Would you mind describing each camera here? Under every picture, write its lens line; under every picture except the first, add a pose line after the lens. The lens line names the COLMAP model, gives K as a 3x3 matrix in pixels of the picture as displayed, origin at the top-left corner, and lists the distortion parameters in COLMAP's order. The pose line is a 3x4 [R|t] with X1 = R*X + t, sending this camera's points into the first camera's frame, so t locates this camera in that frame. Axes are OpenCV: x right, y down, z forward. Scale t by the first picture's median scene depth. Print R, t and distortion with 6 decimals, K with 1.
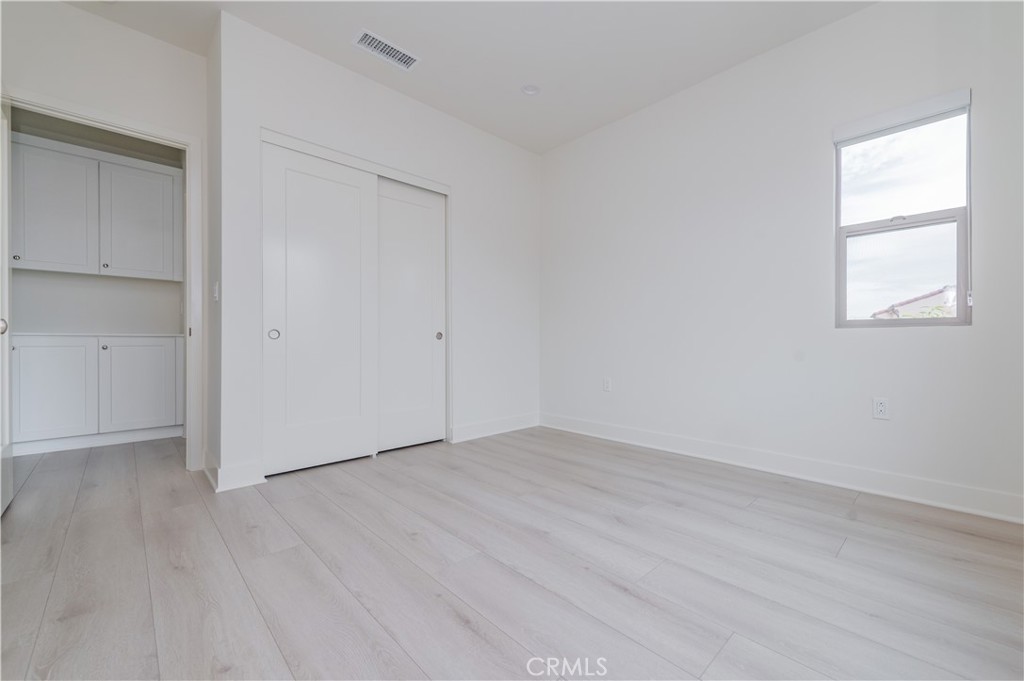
lens RADIAL K [[404.7, 0, 514.8], [0, 404.7, 336.0], [0, 0, 1]] dist [0.016506, -0.001610]
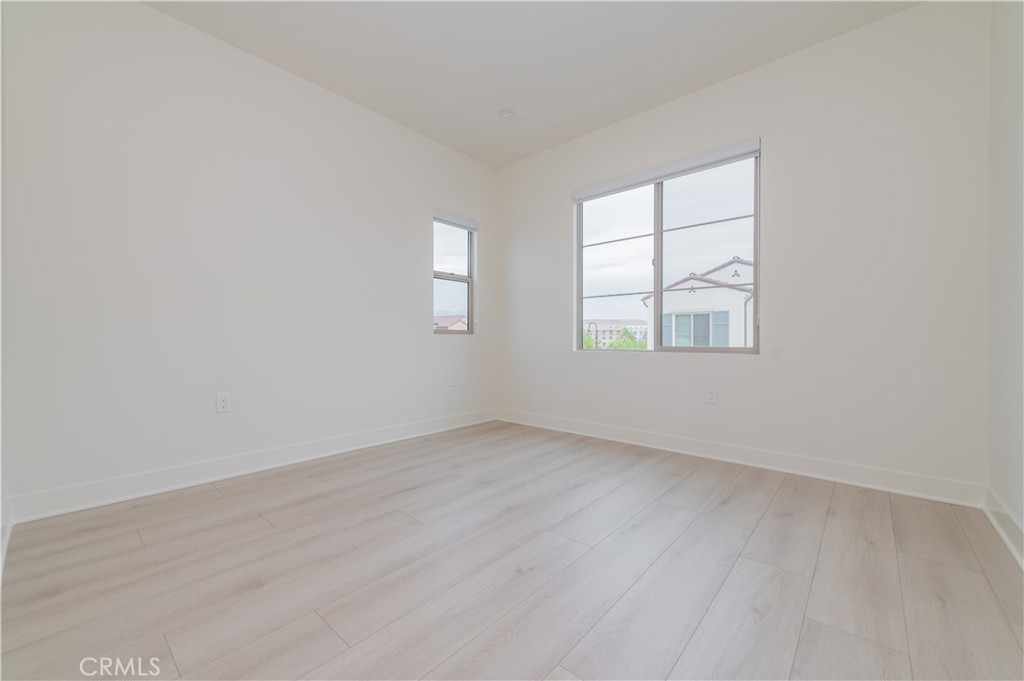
lens RADIAL K [[404.7, 0, 515.1], [0, 404.7, 339.6], [0, 0, 1]] dist [0.016506, -0.001610]
pose [[-0.064015, -0.003754, 0.997942, -0.822577], [-0.001525, 0.999992, 0.003664, -0.003522], [-0.997948, -0.001288, -0.064020, 0.794255]]
